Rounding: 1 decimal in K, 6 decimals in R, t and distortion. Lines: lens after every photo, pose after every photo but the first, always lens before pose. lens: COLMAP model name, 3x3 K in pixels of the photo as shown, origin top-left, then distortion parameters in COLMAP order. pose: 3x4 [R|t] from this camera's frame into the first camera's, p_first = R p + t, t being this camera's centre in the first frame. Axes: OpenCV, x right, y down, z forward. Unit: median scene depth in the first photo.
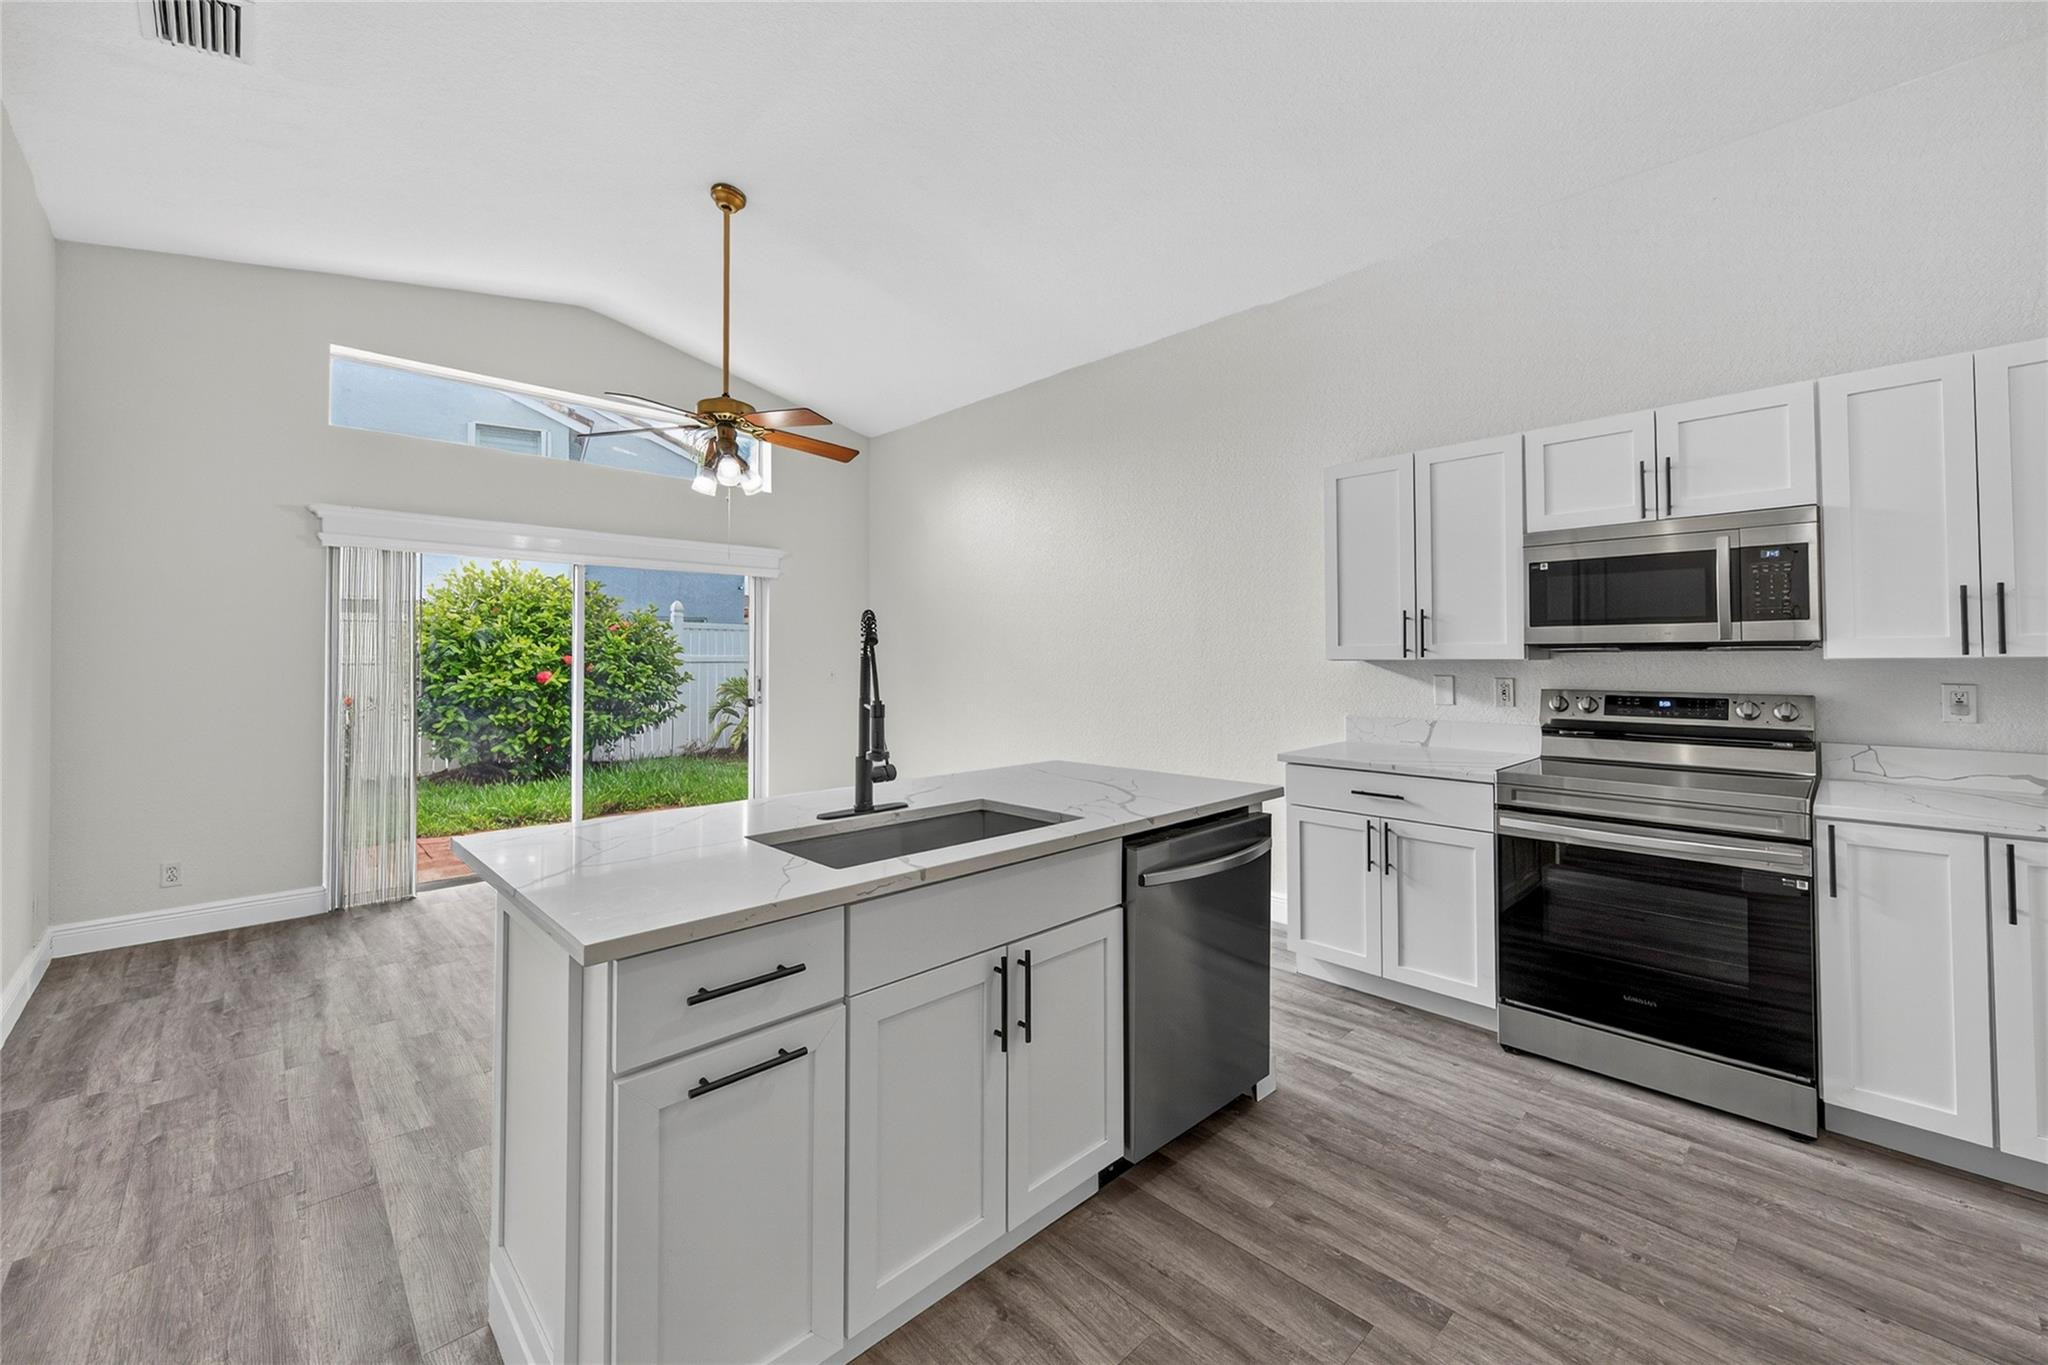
lens RADIAL K [[810.3, 0, 1028.3], [0, 810.3, 638.6], [0, 0, 1]] dist [0.001539, -0.000686]
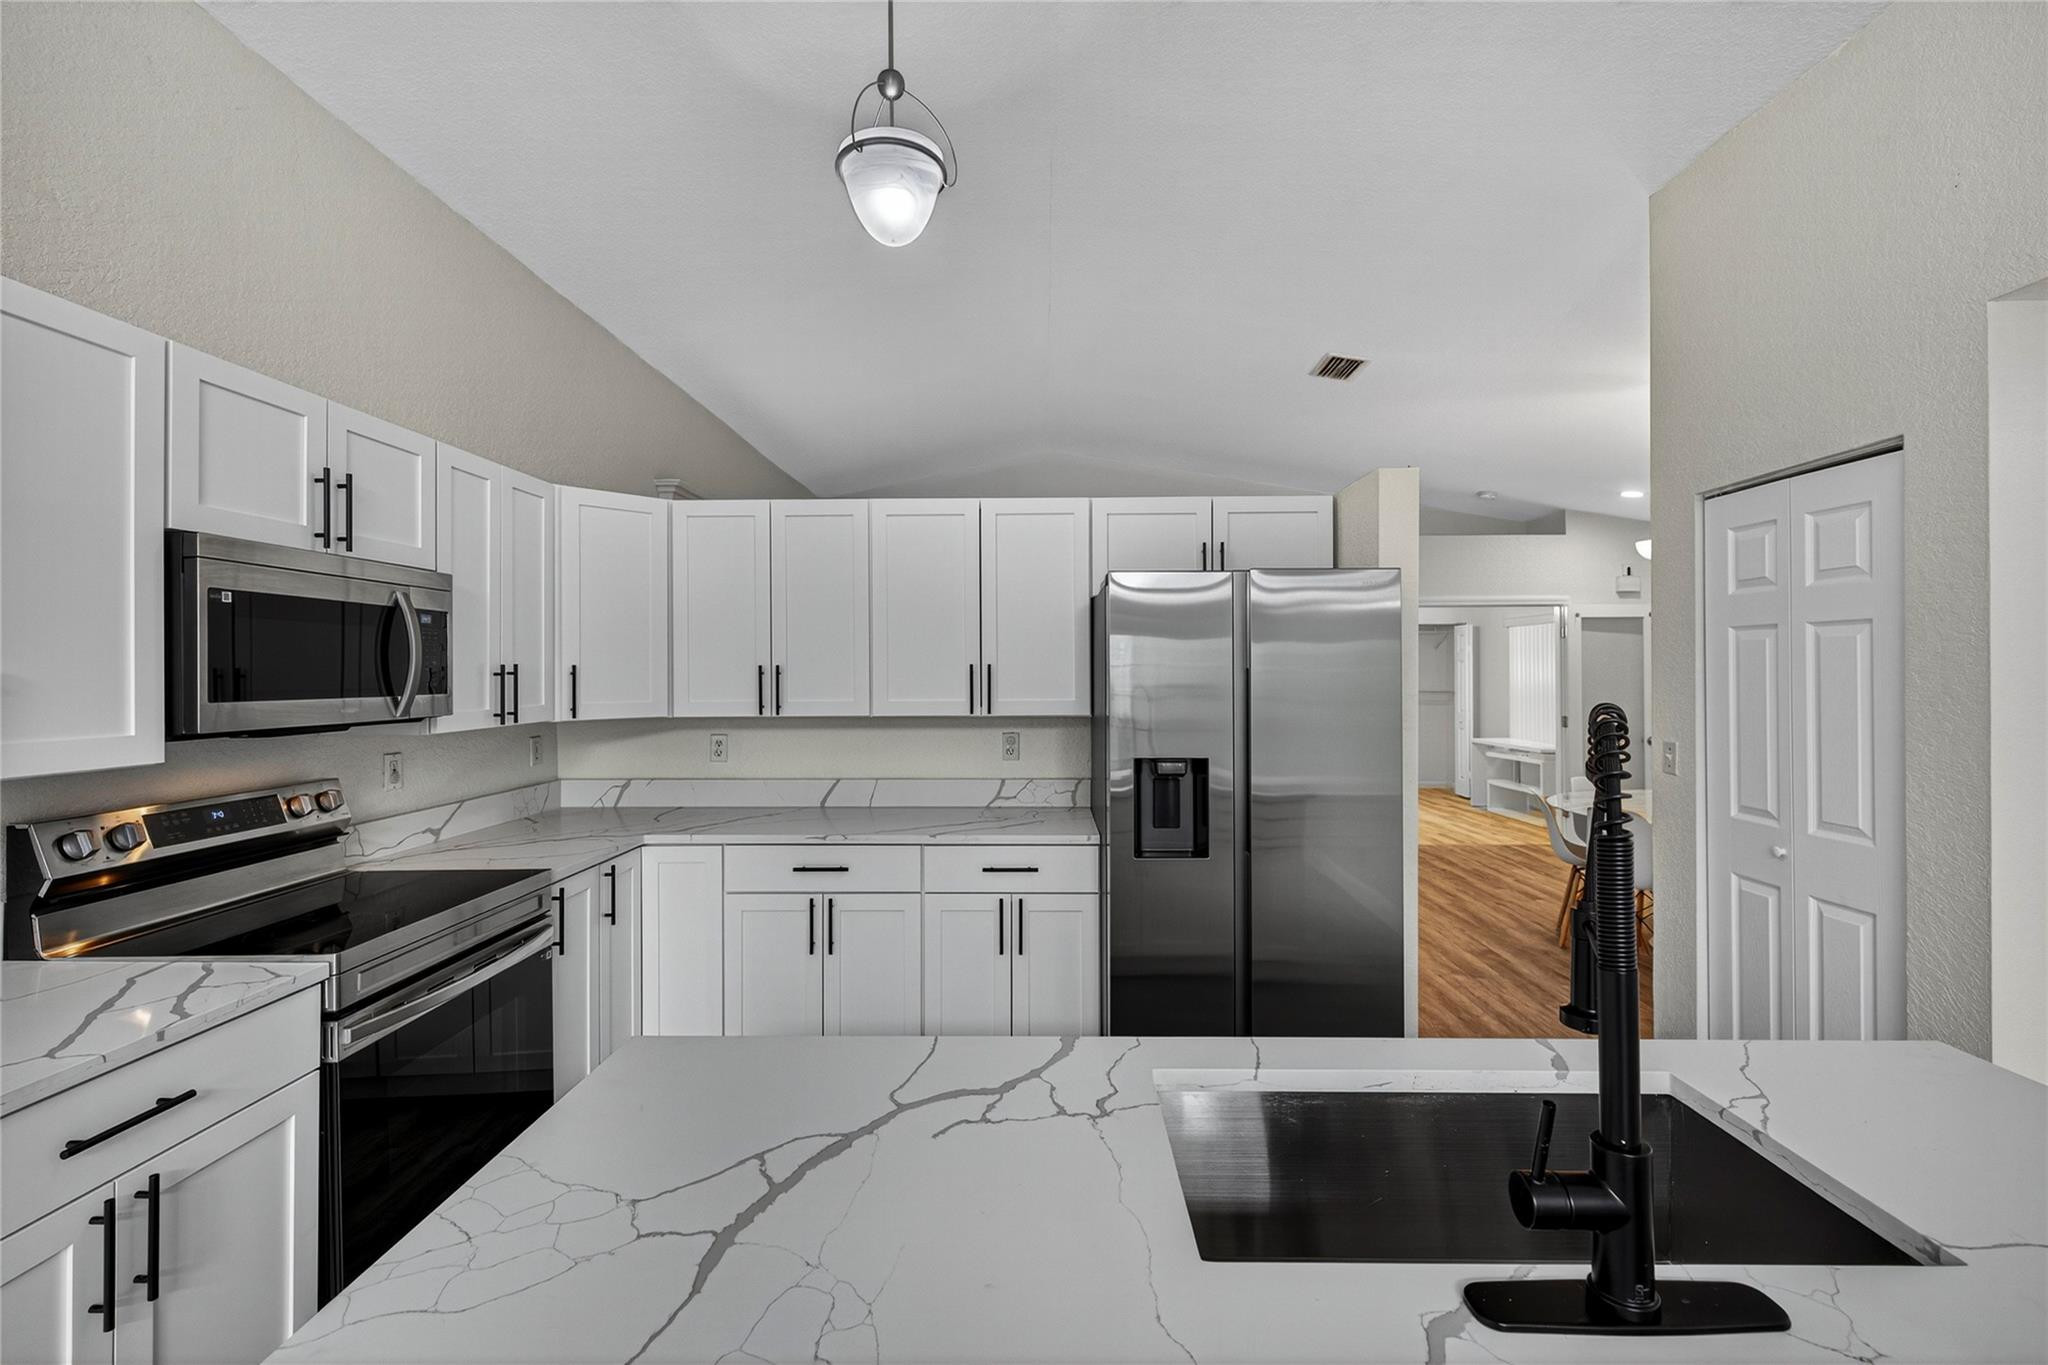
lens RADIAL K [[887.8, 0, 1028.8], [0, 887.8, 670.4], [0, 0, 1]] dist [0.023611, -0.012332]
pose [[-0.702316, 0.009795, 0.711798, -0.212838], [-0.006905, 0.999765, -0.020571, -0.027700], [-0.711832, -0.019362, -0.702083, 1.038110]]
